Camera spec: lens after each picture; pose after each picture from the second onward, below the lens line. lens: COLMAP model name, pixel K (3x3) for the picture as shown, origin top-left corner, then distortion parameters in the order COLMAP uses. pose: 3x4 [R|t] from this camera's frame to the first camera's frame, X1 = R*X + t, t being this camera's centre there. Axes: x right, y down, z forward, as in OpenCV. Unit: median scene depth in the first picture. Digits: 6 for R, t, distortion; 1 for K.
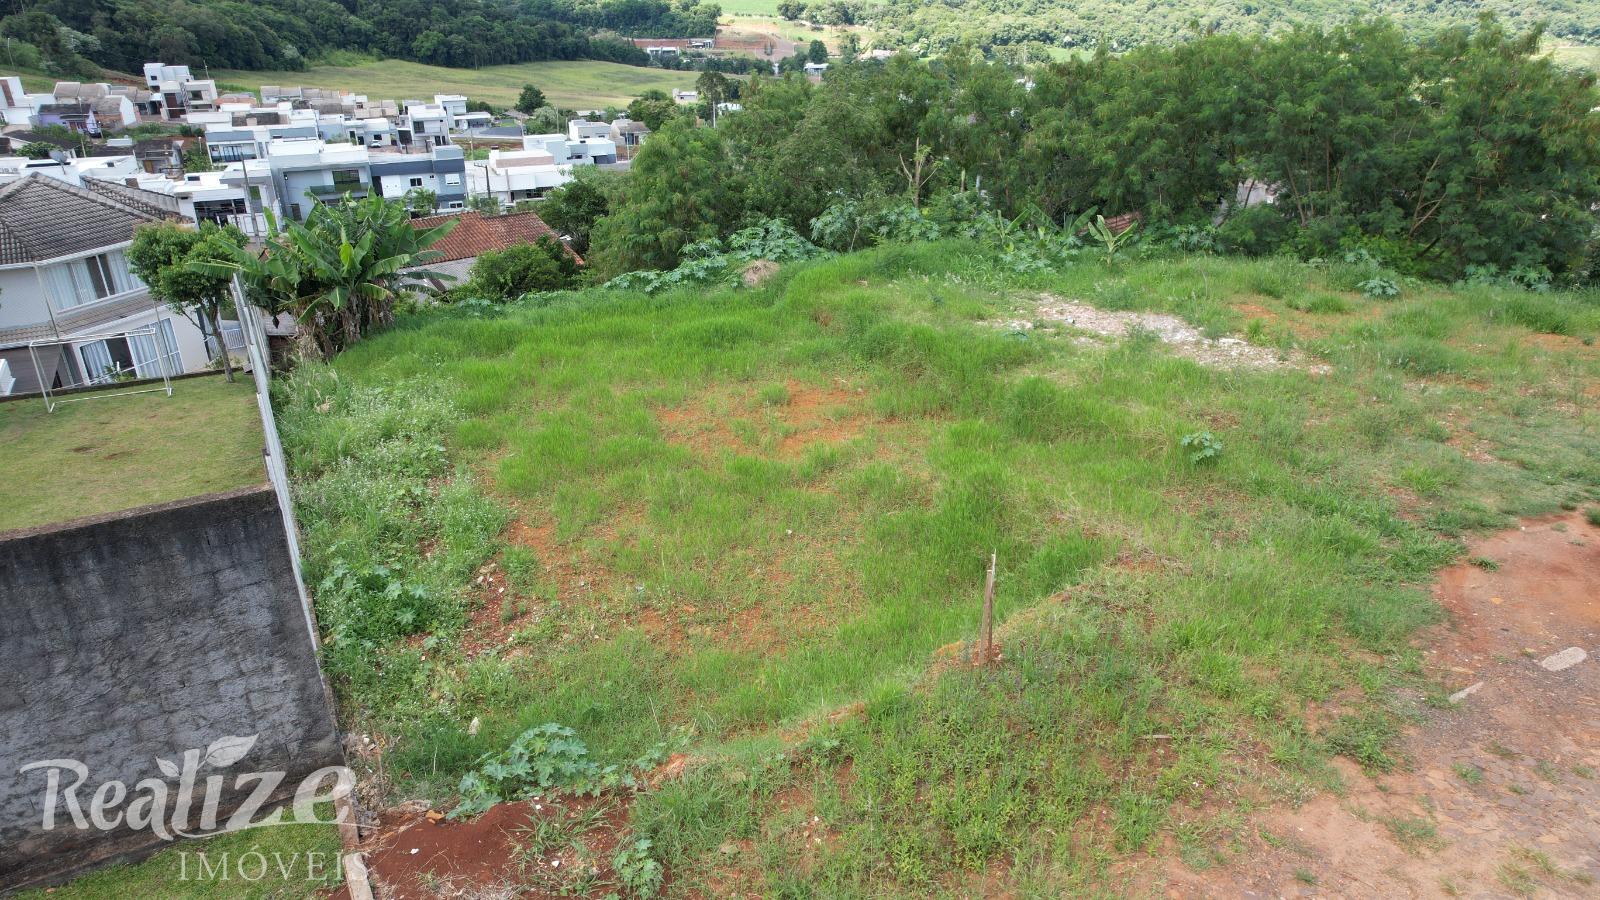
lens RADIAL K [[1012.8, 0, 803.0], [0, 1012.8, 455.0], [0, 0, 1]] dist [-0.076259, 0.067863]
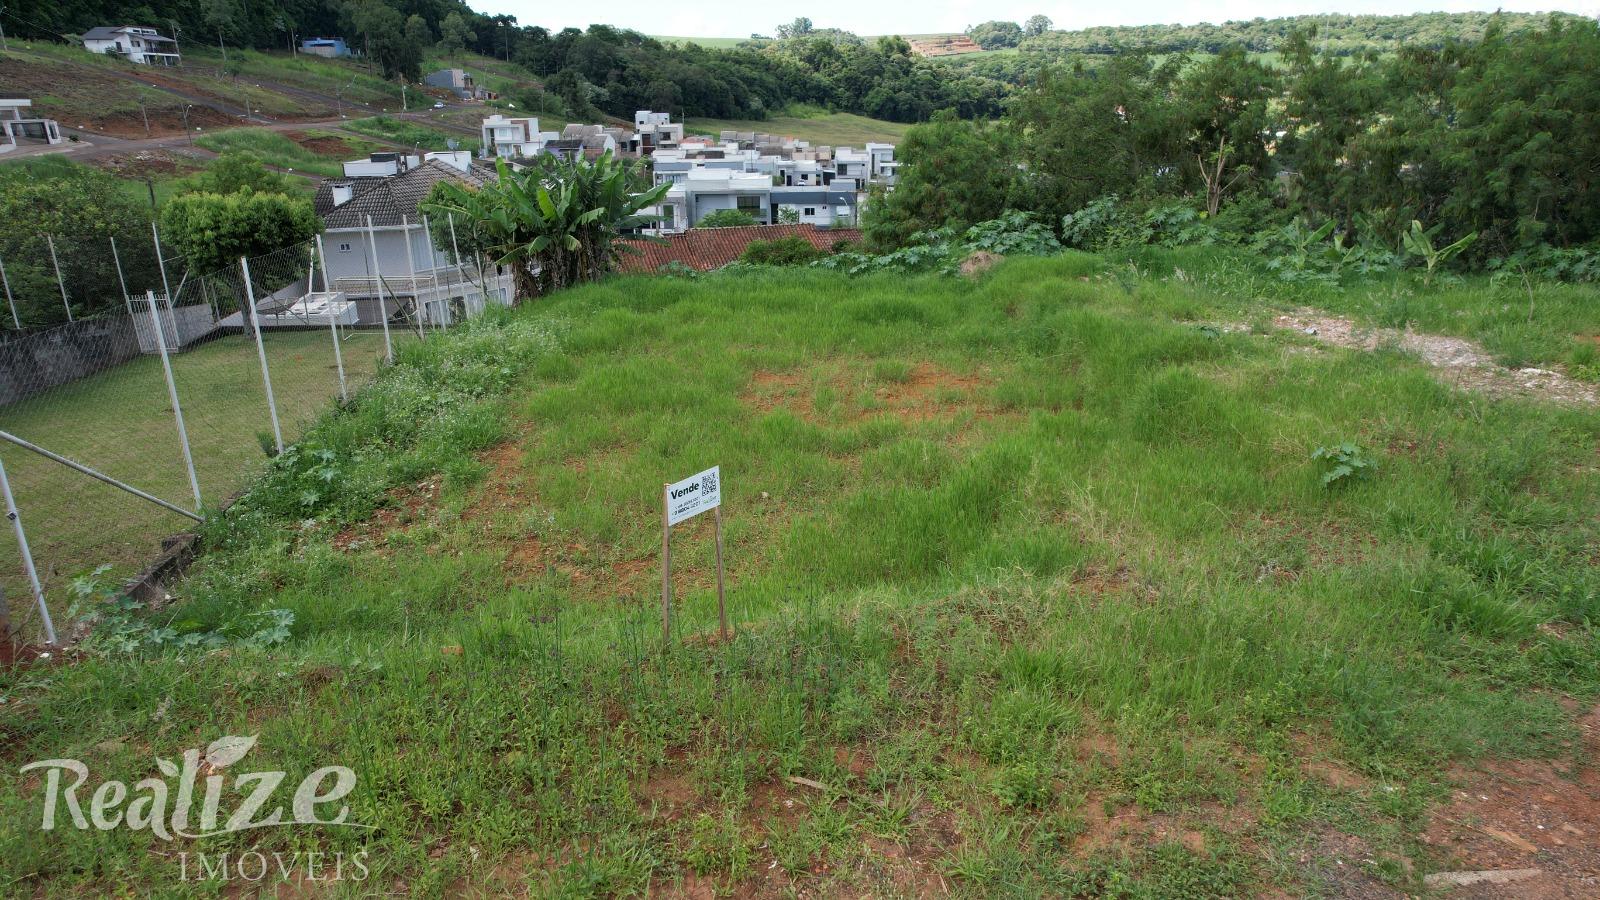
lens RADIAL K [[1012.8, 0, 806.5], [0, 1012.8, 459.0], [0, 0, 1]] dist [-0.076259, 0.067863]
pose [[0.917207, 0.138602, -0.373525, 0.173142], [-0.157921, 0.987218, -0.021461, 0.032421], [0.365776, 0.078672, 0.927372, 0.133394]]
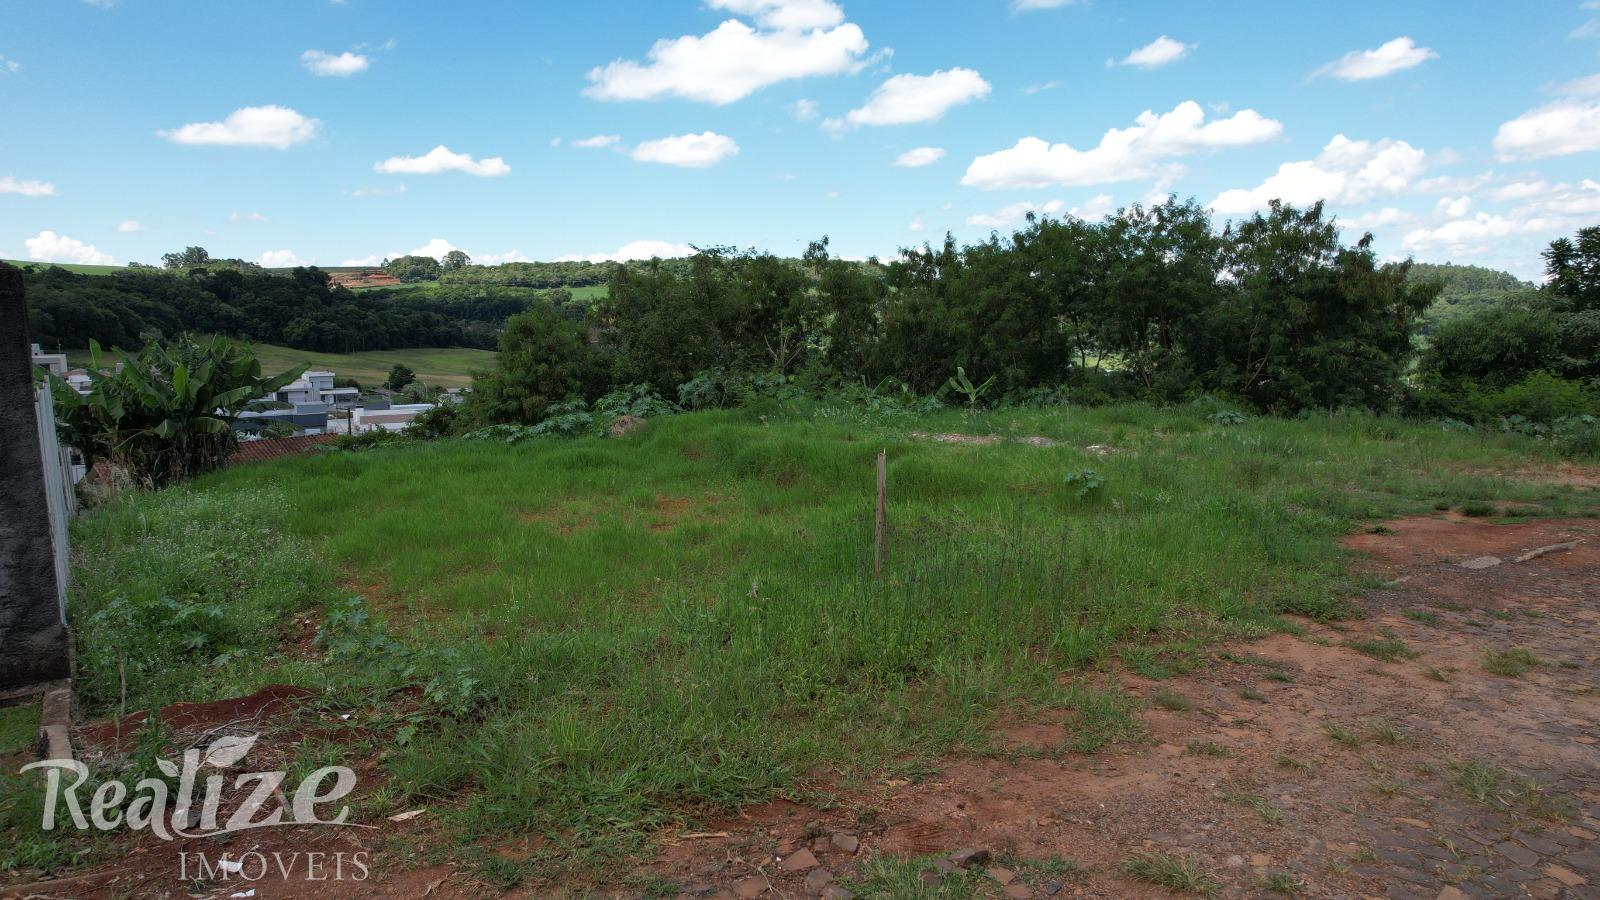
lens RADIAL K [[1012.8, 0, 800.6], [0, 1012.8, 459.5], [0, 0, 1]] dist [-0.076259, 0.067863]
pose [[0.991873, -0.013088, 0.126557, 0.000435], [0.046294, 0.963639, -0.263168, 0.116717], [-0.118510, 0.266888, 0.956413, 0.050163]]
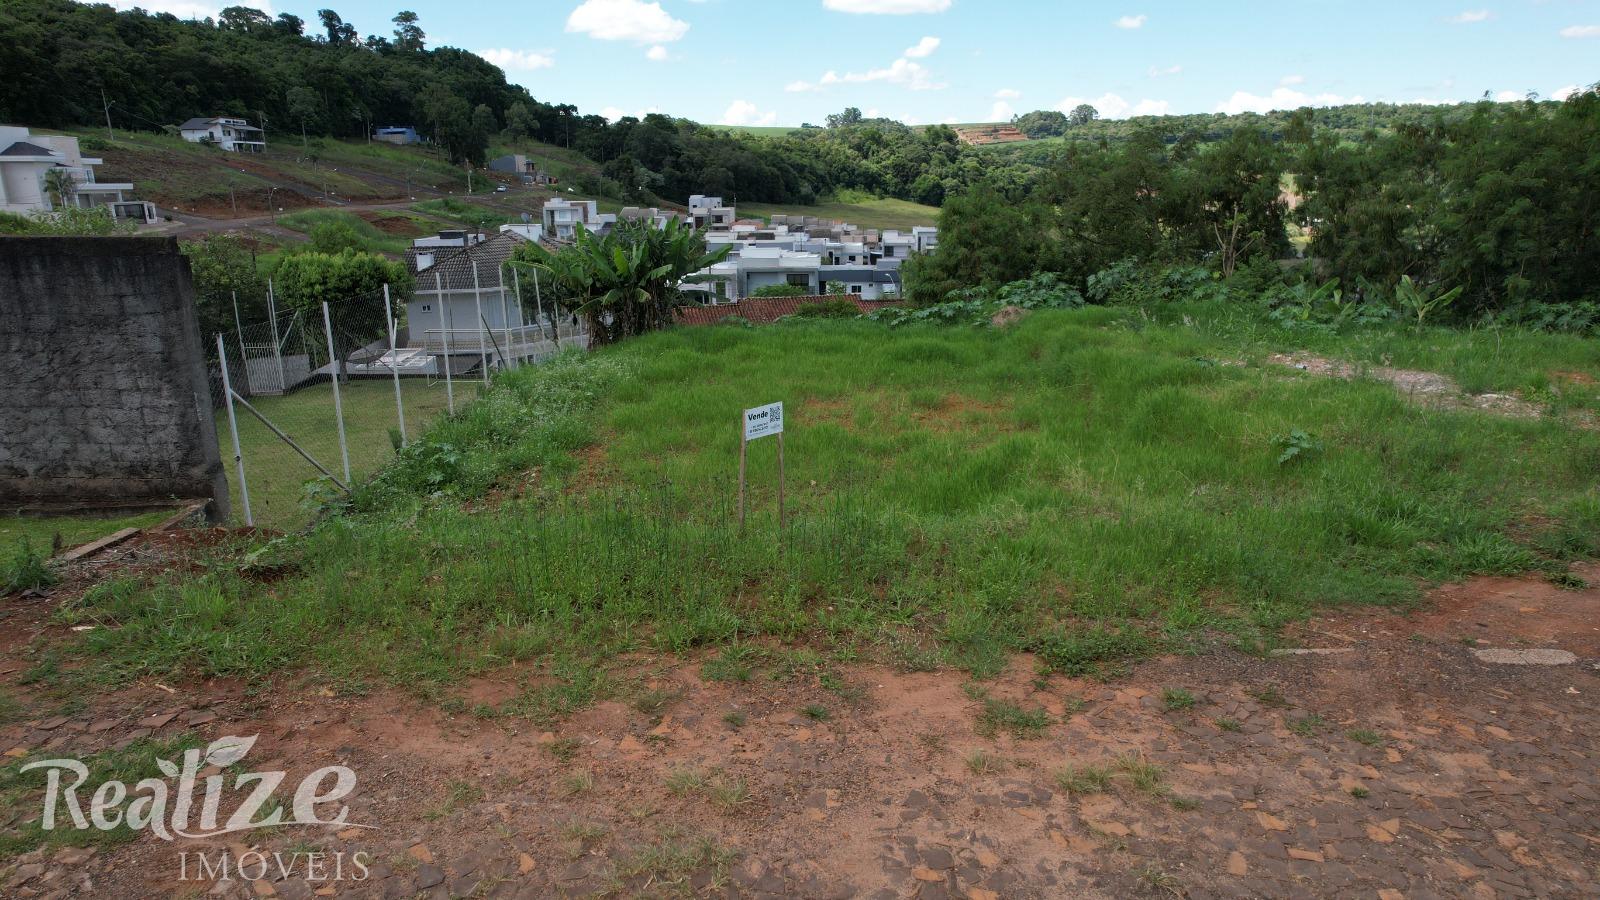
lens RADIAL K [[1012.8, 0, 809.3], [0, 1012.8, 459.4], [0, 0, 1]] dist [-0.076259, 0.067863]
pose [[0.898866, 0.119792, -0.421533, 0.211454], [-0.173865, 0.980451, -0.092120, 0.078214], [0.402257, 0.156094, 0.902122, 0.061891]]
